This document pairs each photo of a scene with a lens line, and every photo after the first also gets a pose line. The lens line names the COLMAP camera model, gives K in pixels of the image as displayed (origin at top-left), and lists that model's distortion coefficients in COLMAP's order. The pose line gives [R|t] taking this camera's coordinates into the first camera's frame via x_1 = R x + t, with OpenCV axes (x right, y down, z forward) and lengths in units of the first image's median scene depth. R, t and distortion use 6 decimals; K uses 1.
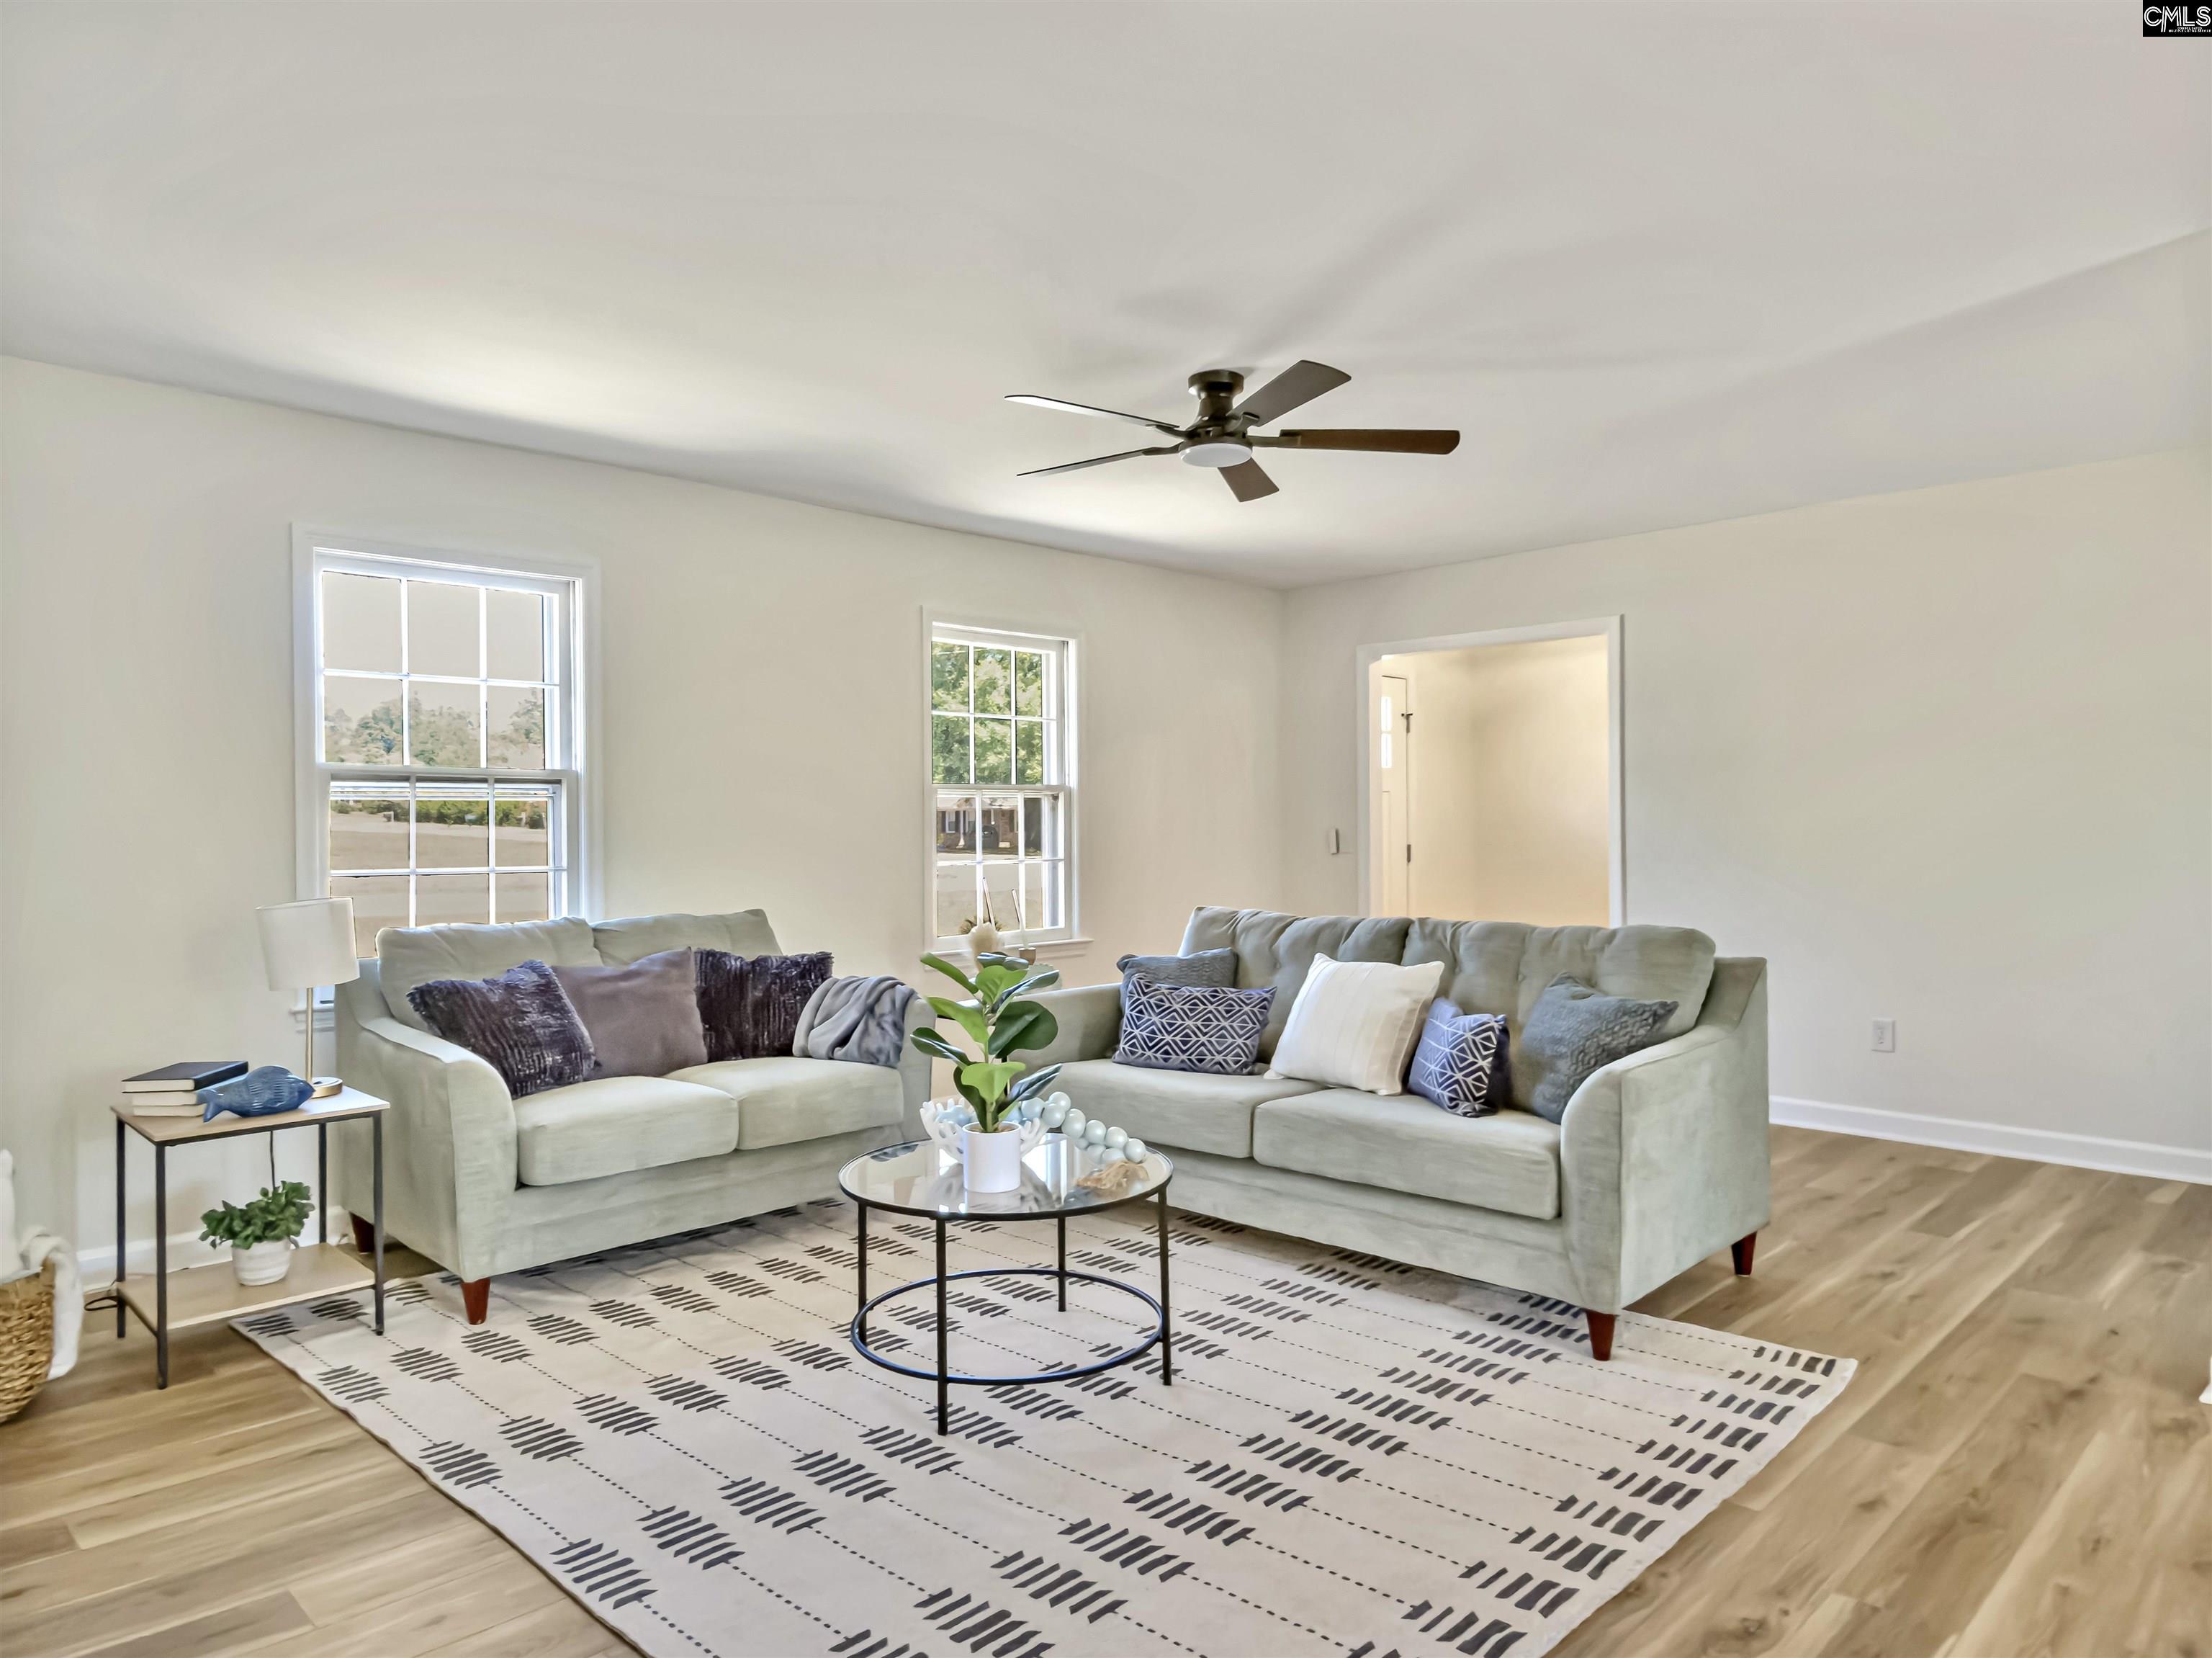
lens RADIAL K [[1475.4, 0, 1099.5], [0, 1475.4, 833.3], [0, 0, 1]] dist [-0.008748, 0.000354]
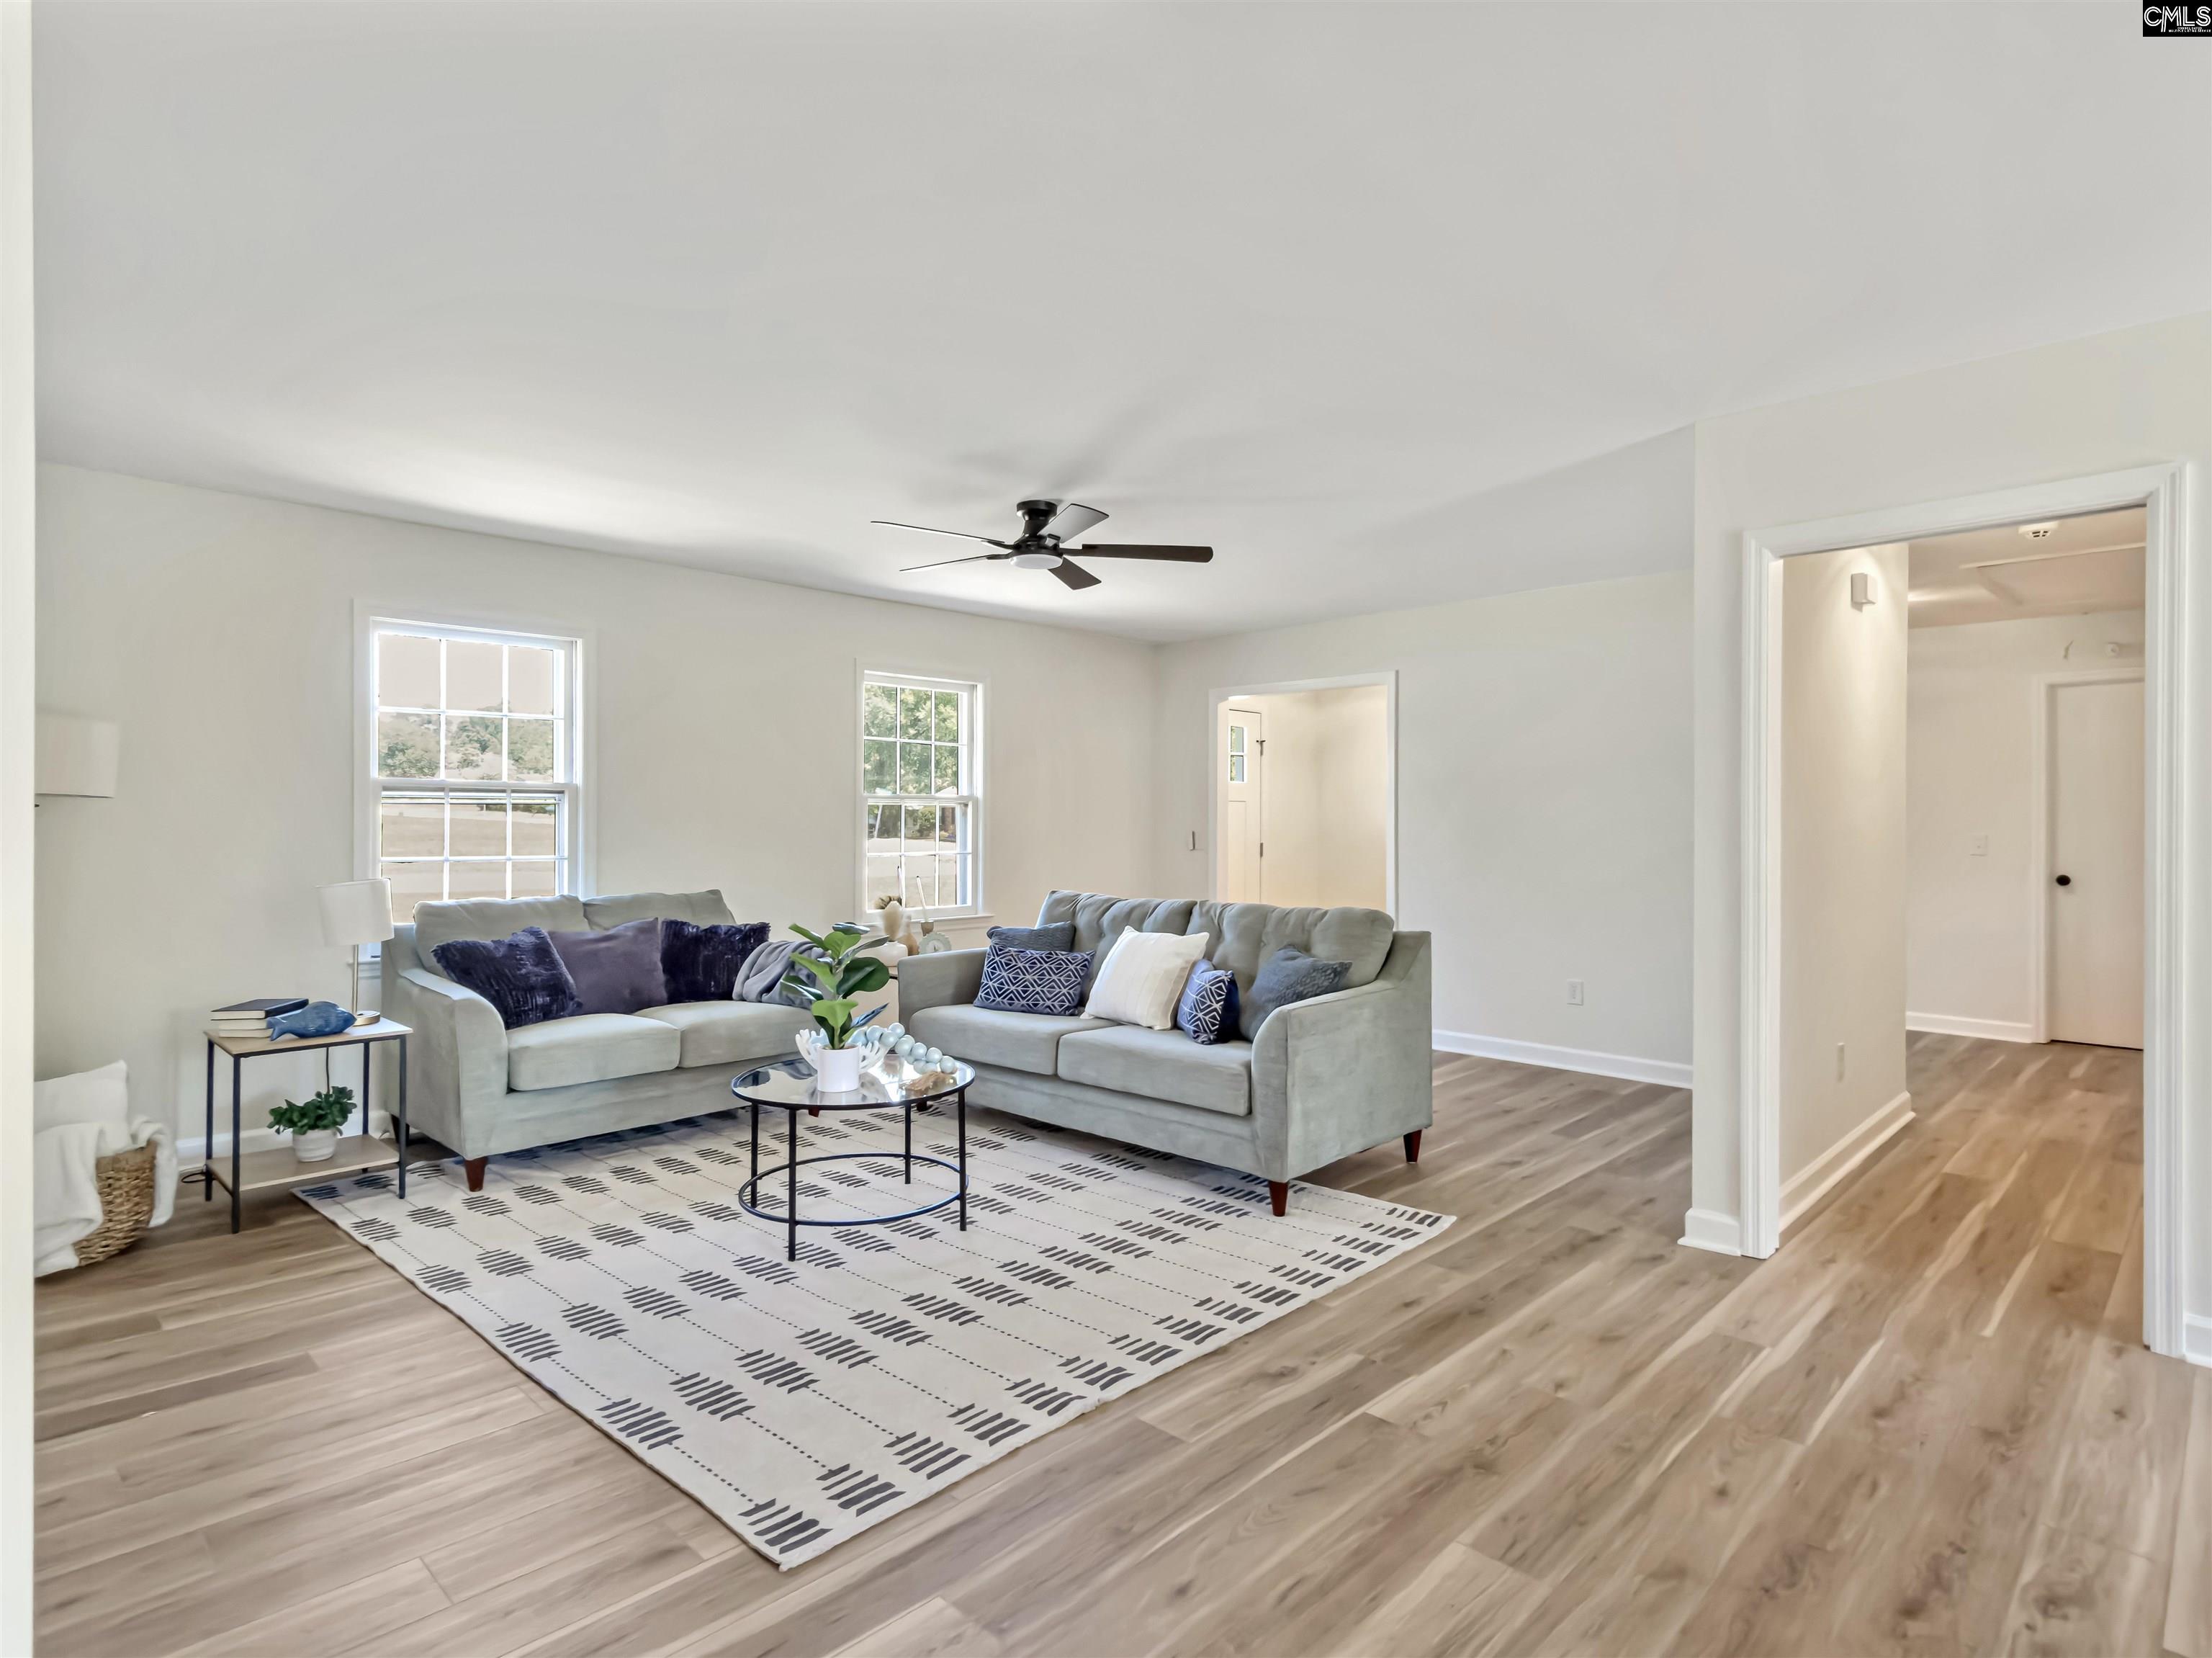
lens RADIAL K [[1234.4, 0, 1110.0], [0, 1234.4, 821.2], [0, 0, 1]] dist [0.005811, -0.001979]
pose [[0.999715, 0.010344, 0.021514, 0.133597], [-0.010240, 0.999935, -0.004937, -0.010782], [-0.021564, 0.004715, 0.999756, -0.158213]]
